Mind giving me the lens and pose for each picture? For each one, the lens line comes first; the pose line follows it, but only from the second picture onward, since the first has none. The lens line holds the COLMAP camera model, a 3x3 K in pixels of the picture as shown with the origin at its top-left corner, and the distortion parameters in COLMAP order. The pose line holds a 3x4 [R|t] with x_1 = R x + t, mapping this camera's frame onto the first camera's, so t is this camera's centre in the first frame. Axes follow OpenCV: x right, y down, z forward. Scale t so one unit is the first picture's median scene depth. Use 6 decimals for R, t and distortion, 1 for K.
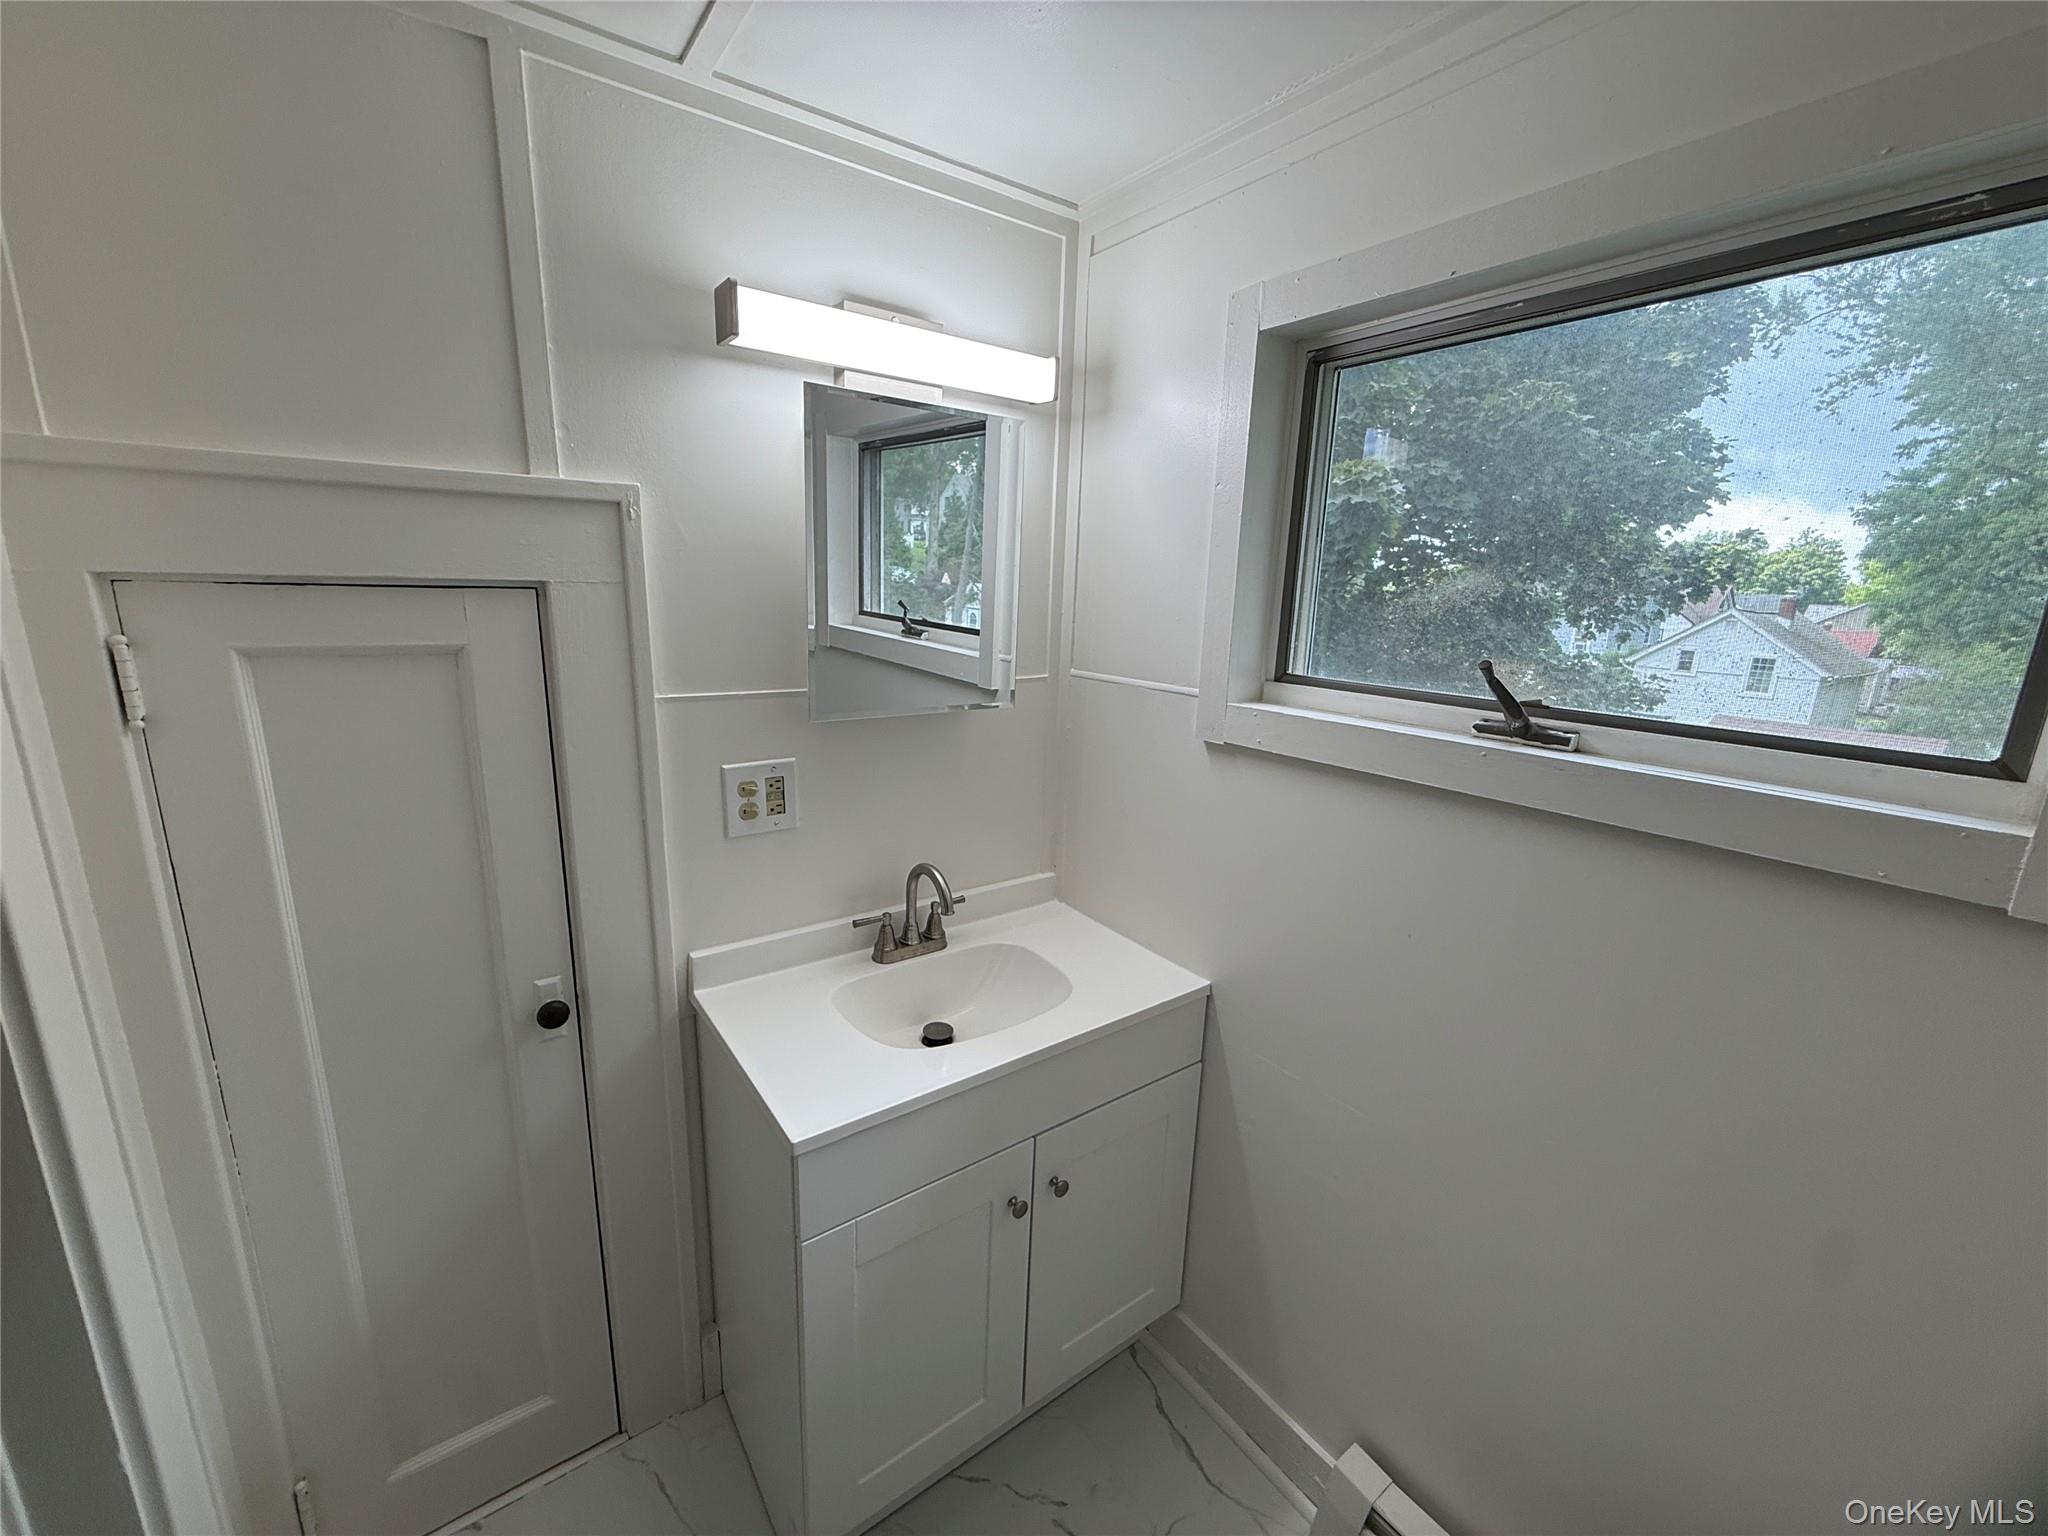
lens RADIAL K [[821.5, 0, 1025.9], [0, 821.5, 769.9], [0, 0, 1]] dist [-0.001498, 0.000483]
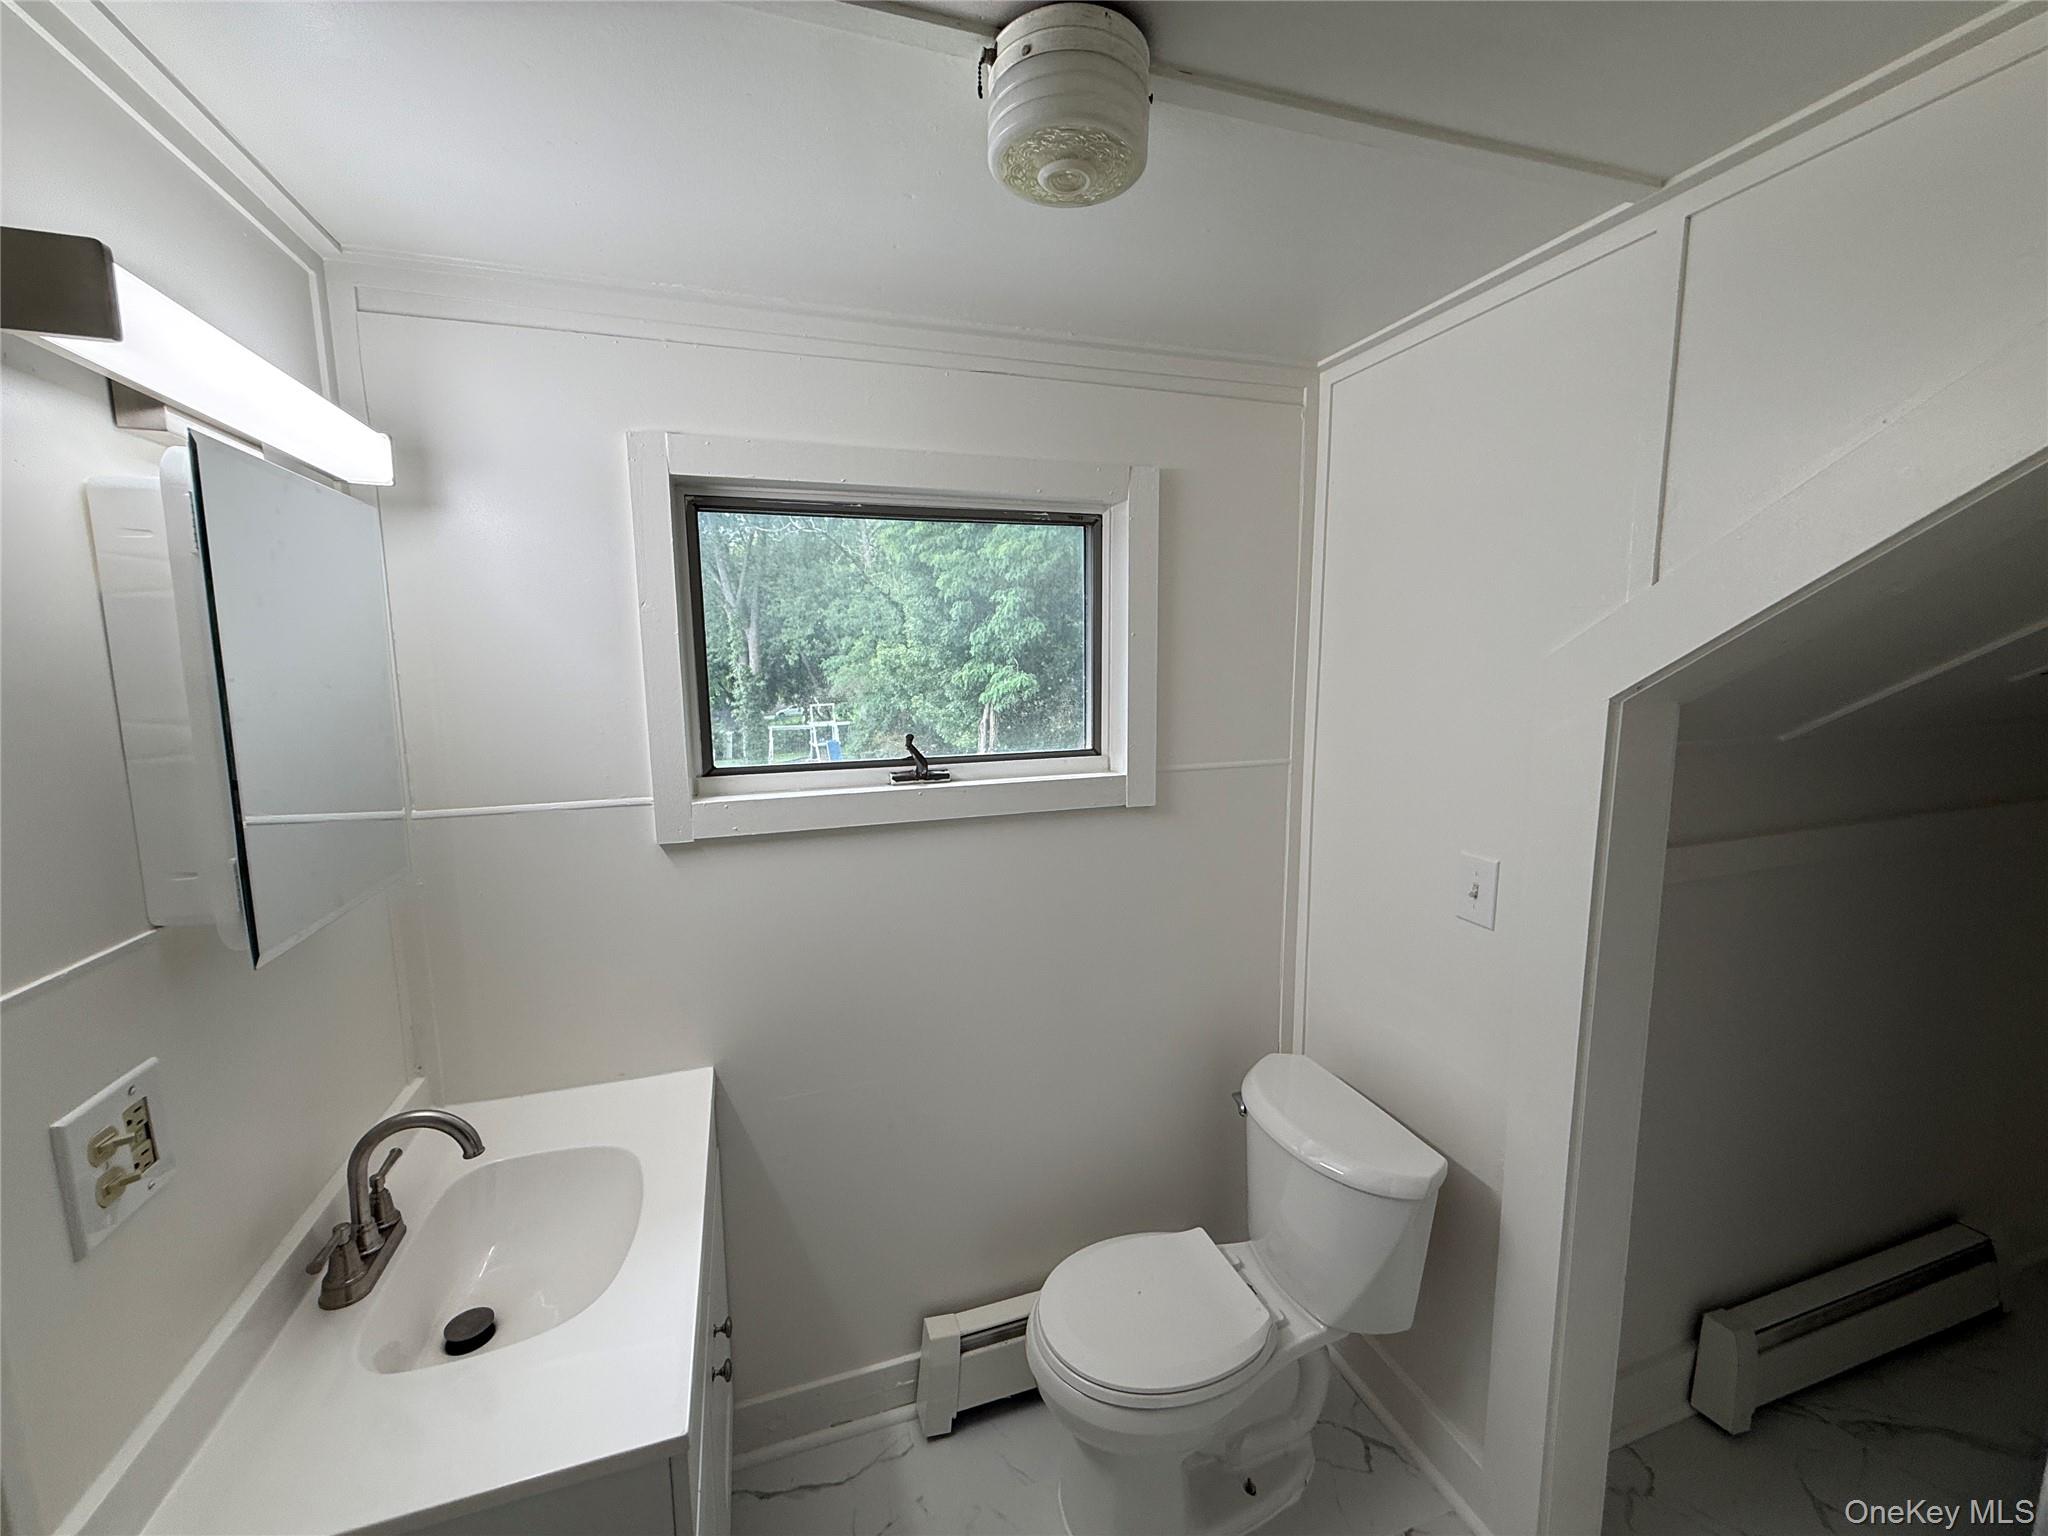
lens RADIAL K [[821.5, 0, 1026.7], [0, 821.5, 768.0], [0, 0, 1]] dist [-0.001498, 0.000483]
pose [[0.292211, -0.161941, 0.942543, -0.623453], [0.230645, 0.968401, 0.094878, -0.125196], [-0.928125, 0.189668, 0.320329, 0.236937]]
